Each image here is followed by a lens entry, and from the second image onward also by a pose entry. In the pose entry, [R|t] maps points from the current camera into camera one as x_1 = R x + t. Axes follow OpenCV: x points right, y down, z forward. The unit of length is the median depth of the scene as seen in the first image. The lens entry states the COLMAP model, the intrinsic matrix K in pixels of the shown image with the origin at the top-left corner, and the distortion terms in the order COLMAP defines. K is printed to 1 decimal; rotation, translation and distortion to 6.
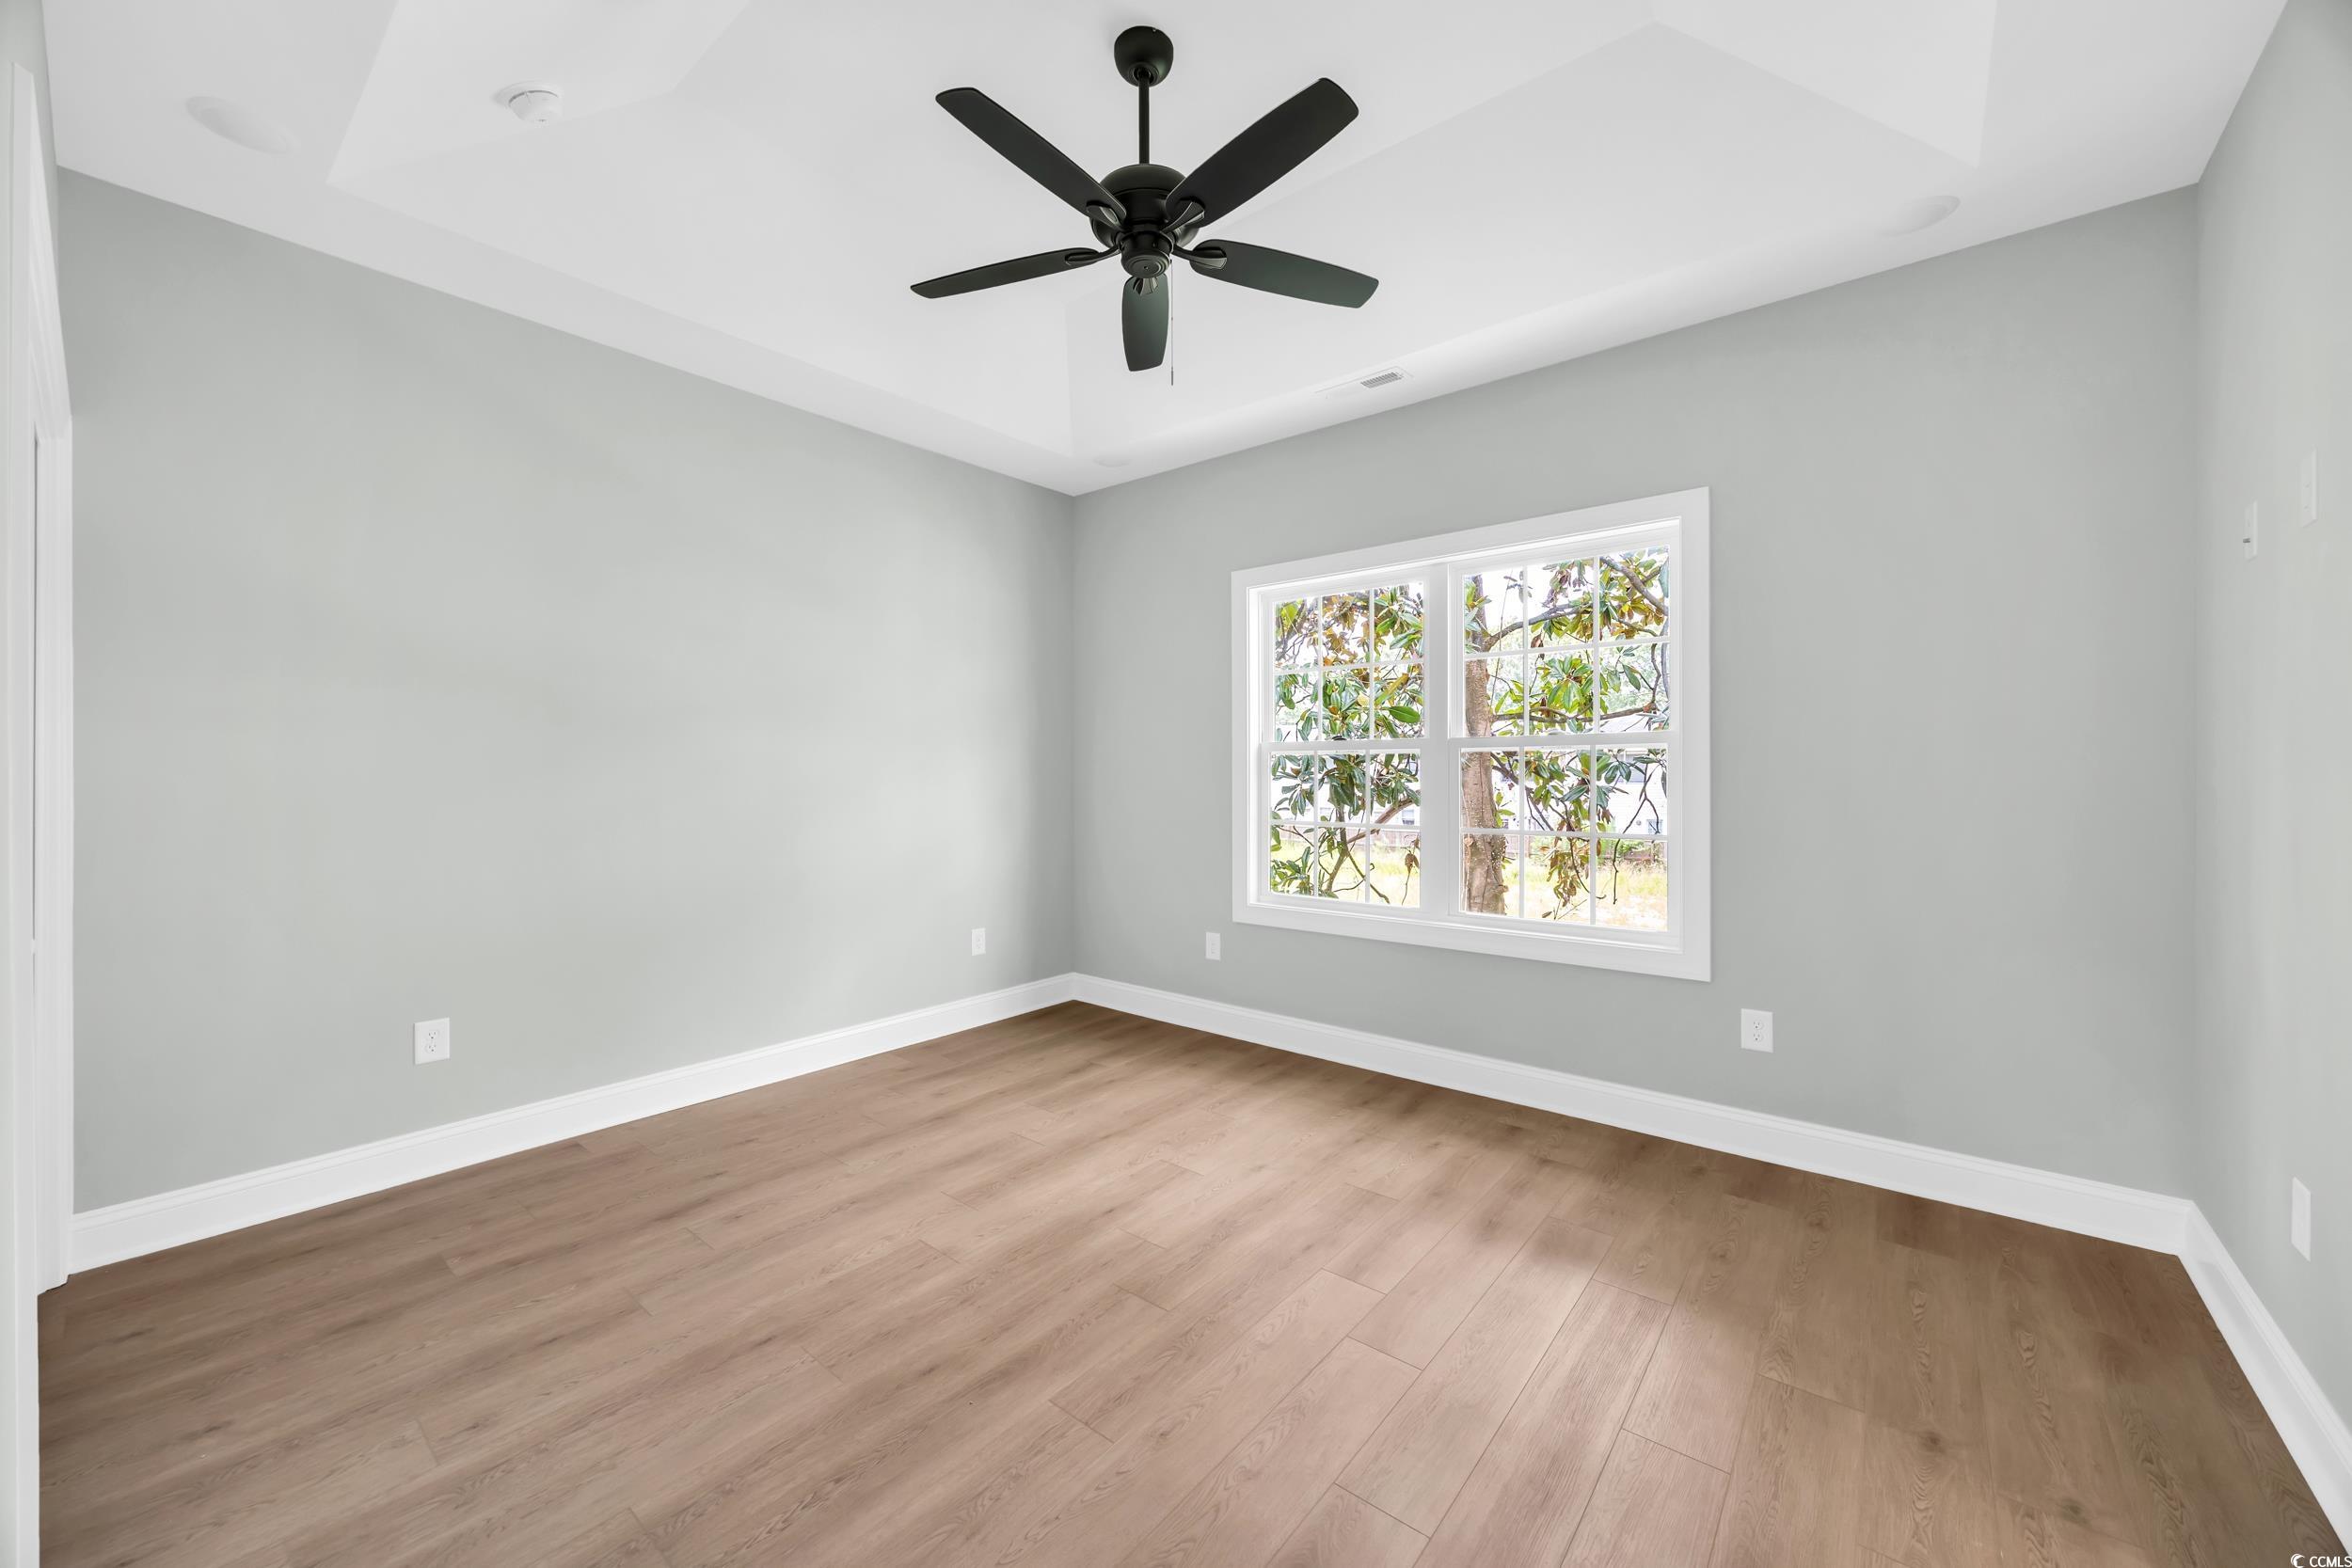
lens RADIAL K [[888.8, 0, 1168.3], [0, 888.8, 779.6], [0, 0, 1]] dist [-0.005551, 0.000080]
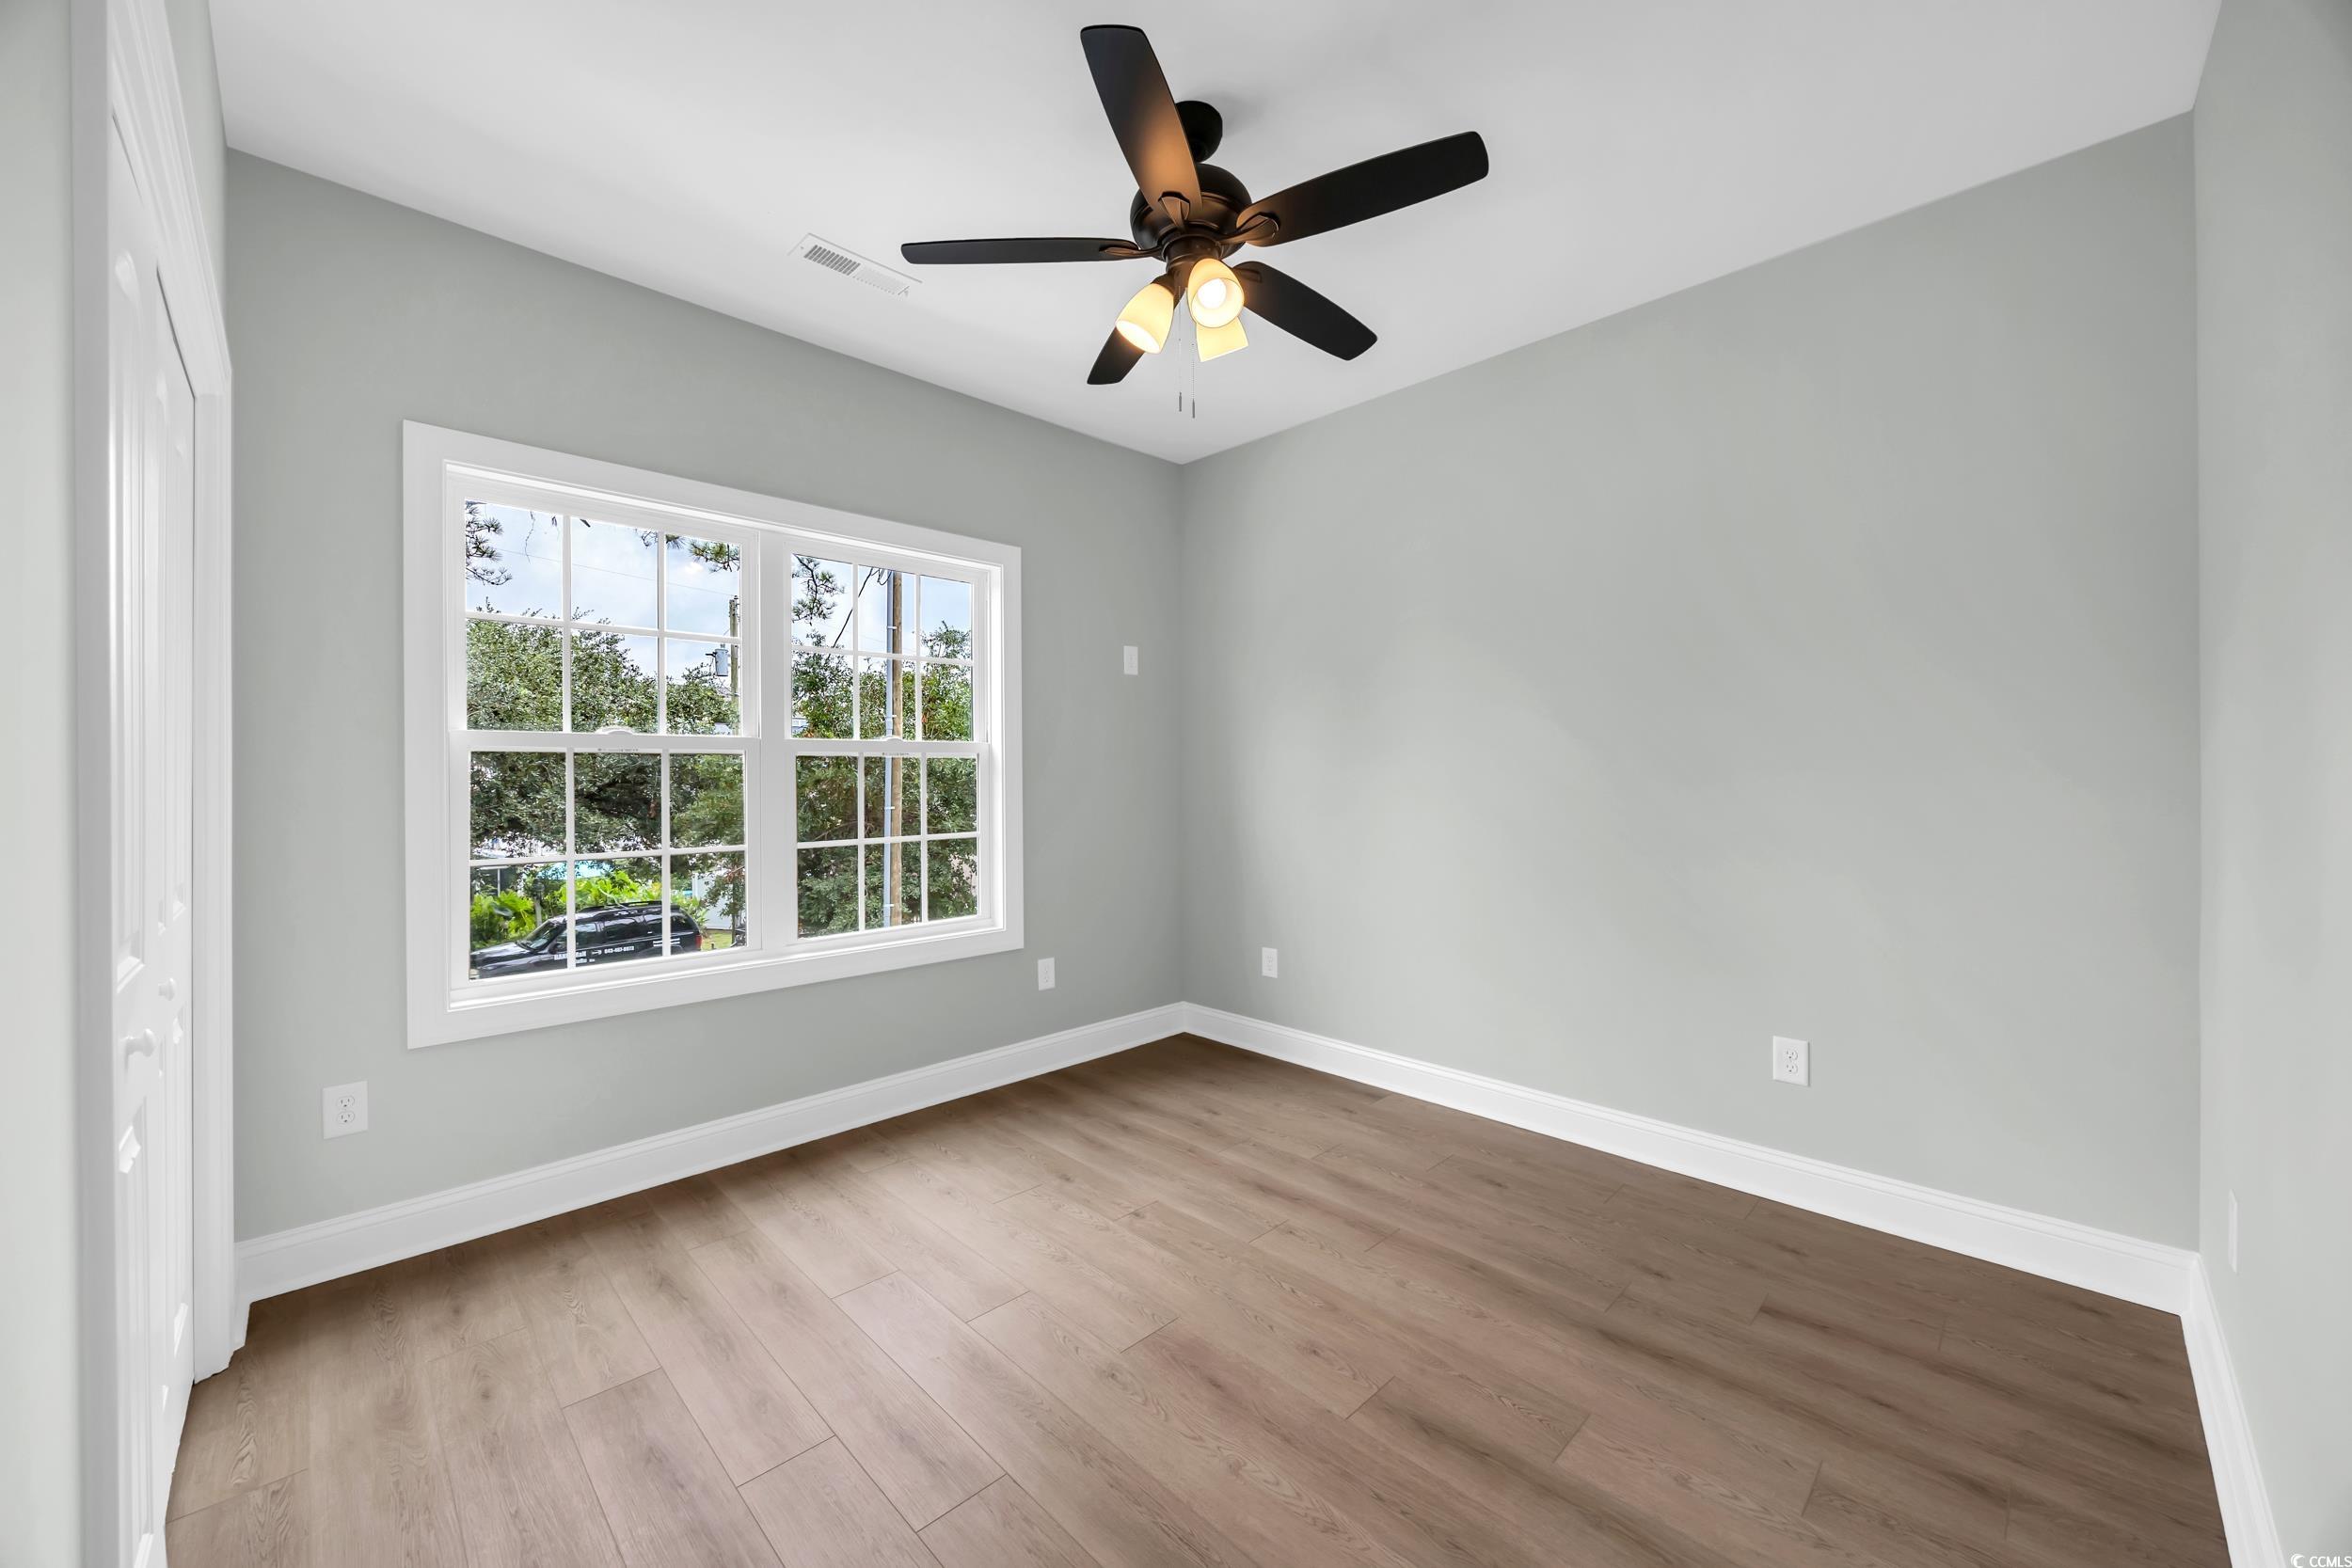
lens RADIAL K [[888.8, 0, 1168.3], [0, 888.8, 779.6], [0, 0, 1]] dist [-0.005551, 0.000080]
pose [[0.119135, -0.002197, 0.992876, -0.565911], [0.015299, 0.999883, 0.000377, -0.002709], [-0.992760, 0.015145, 0.119154, 0.611312]]
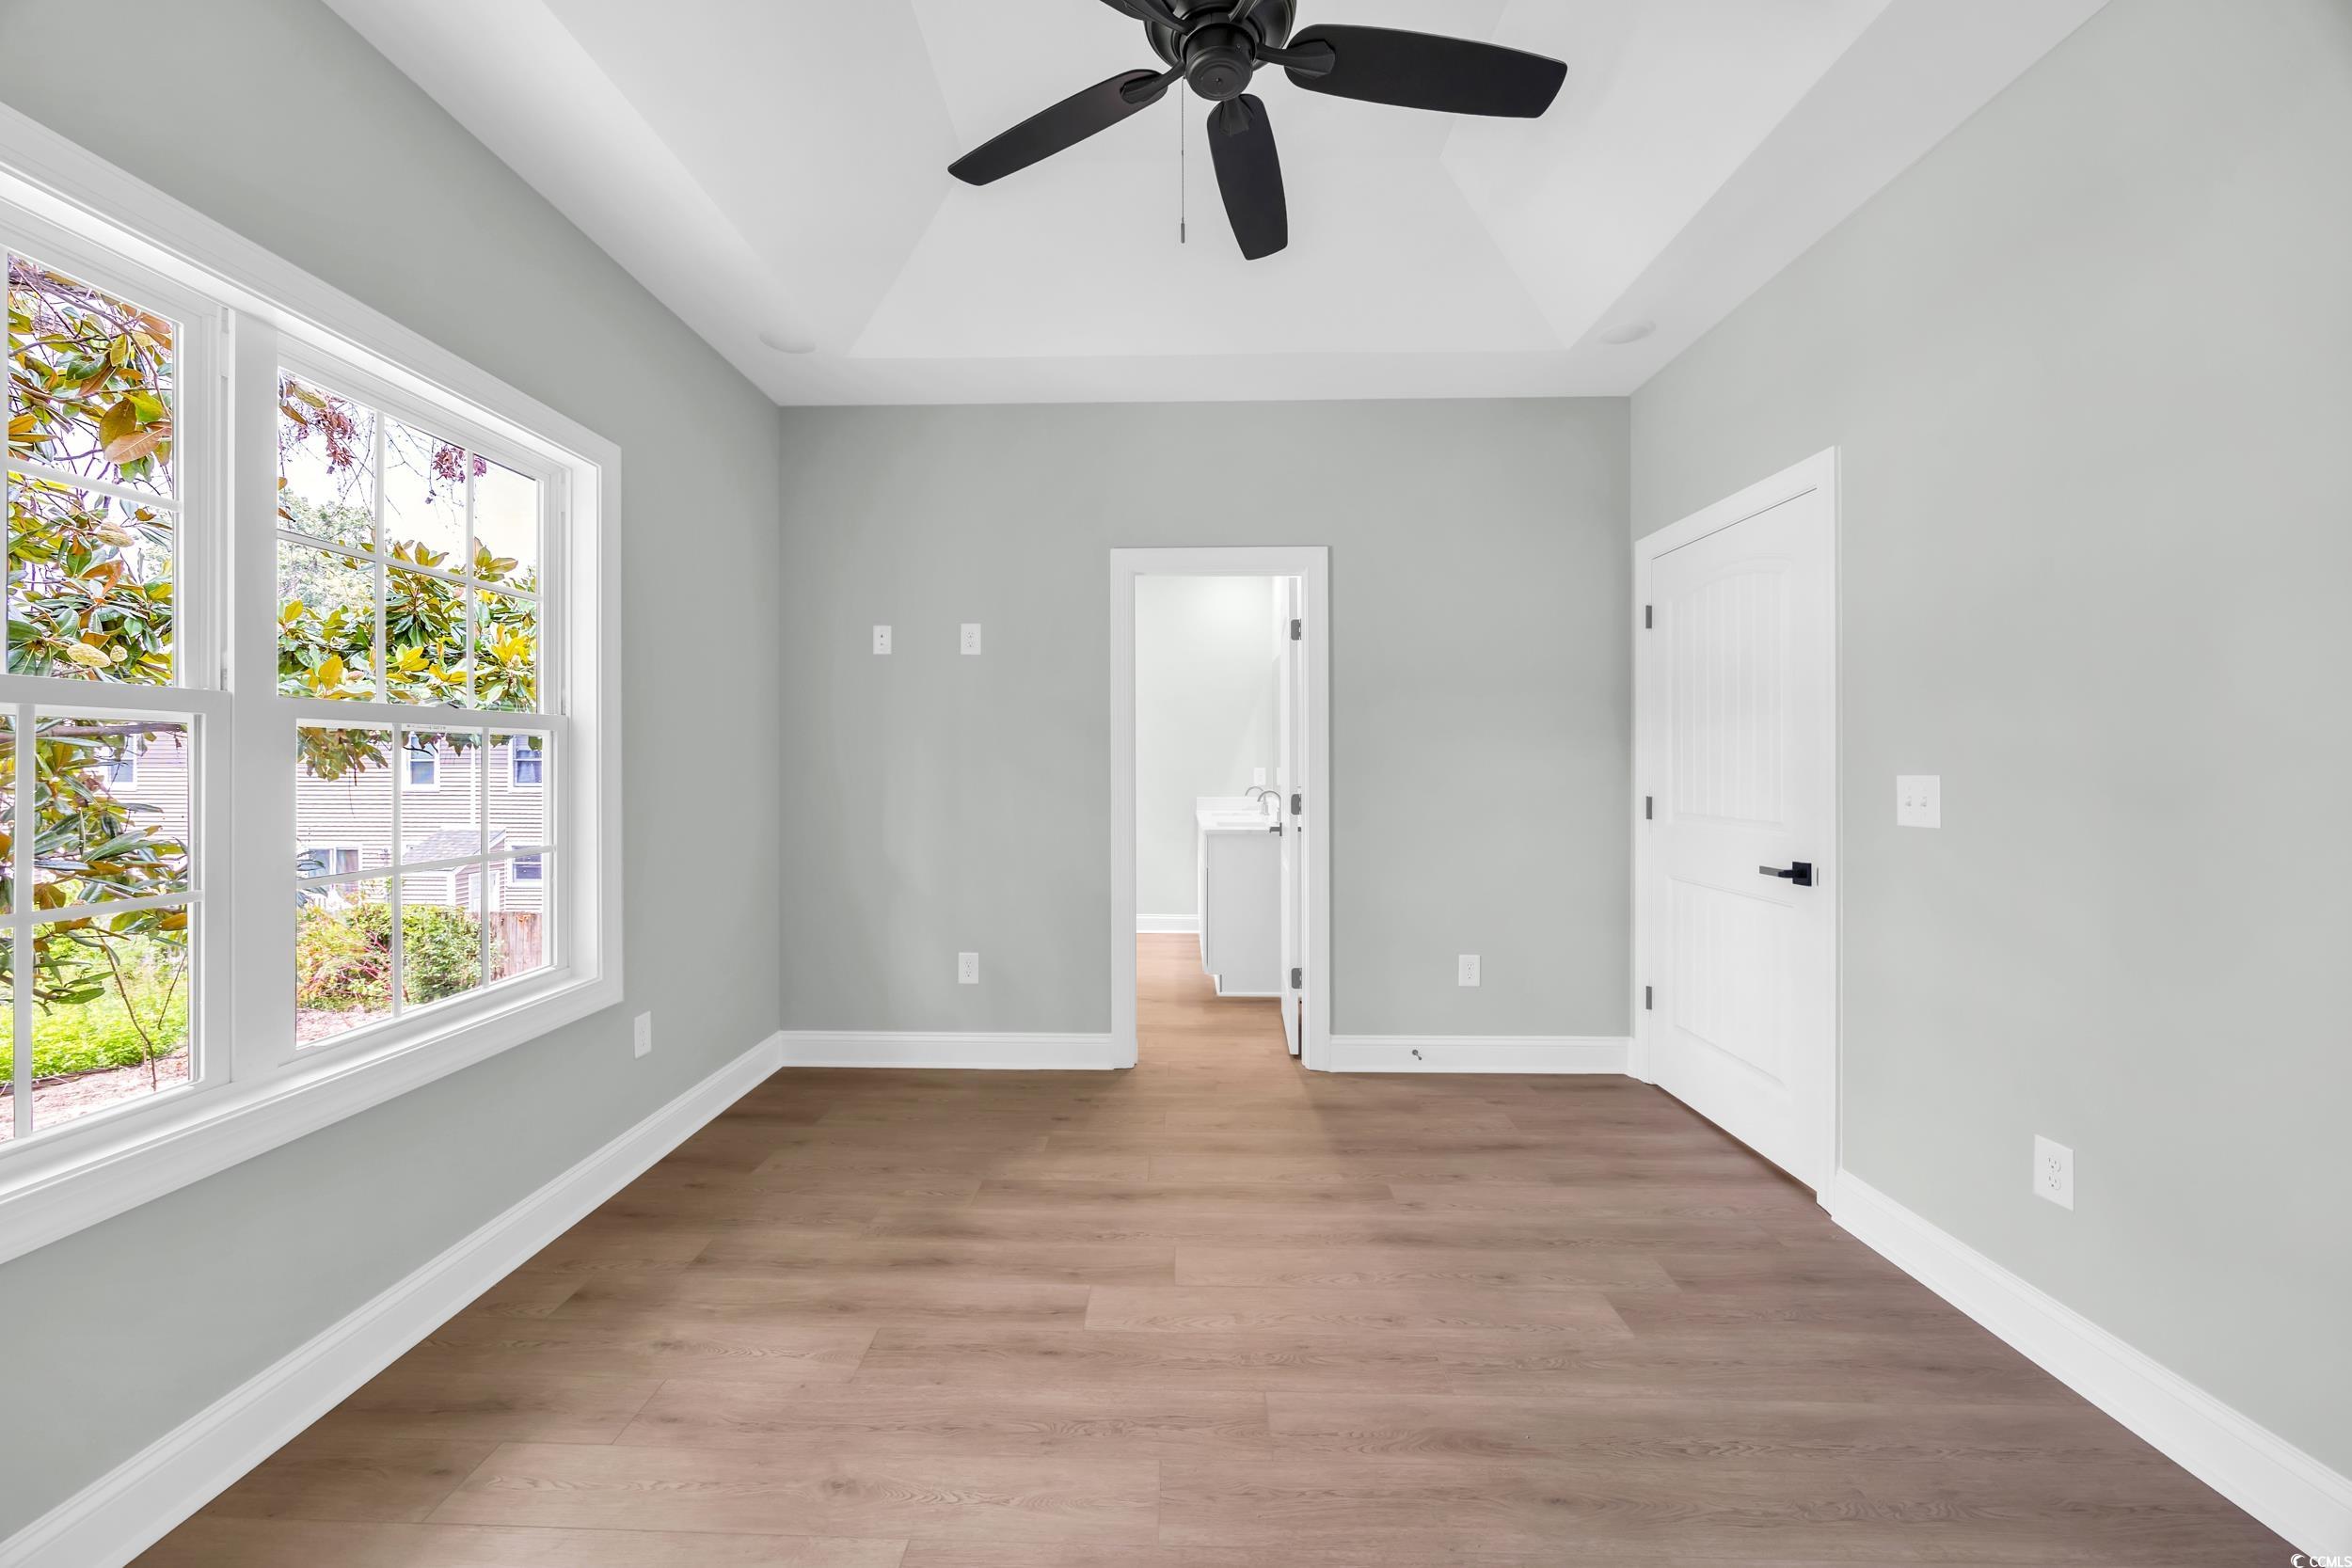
lens RADIAL K [[883.1, 0, 1161.4], [0, 883.1, 762.5], [0, 0, 1]] dist [-0.001157, -0.000075]
pose [[-0.615012, 0.001345, 0.788516, -0.407025], [0.004355, 0.999989, 0.001692, -0.010826], [-0.788505, 0.004475, -0.615012, 1.056927]]
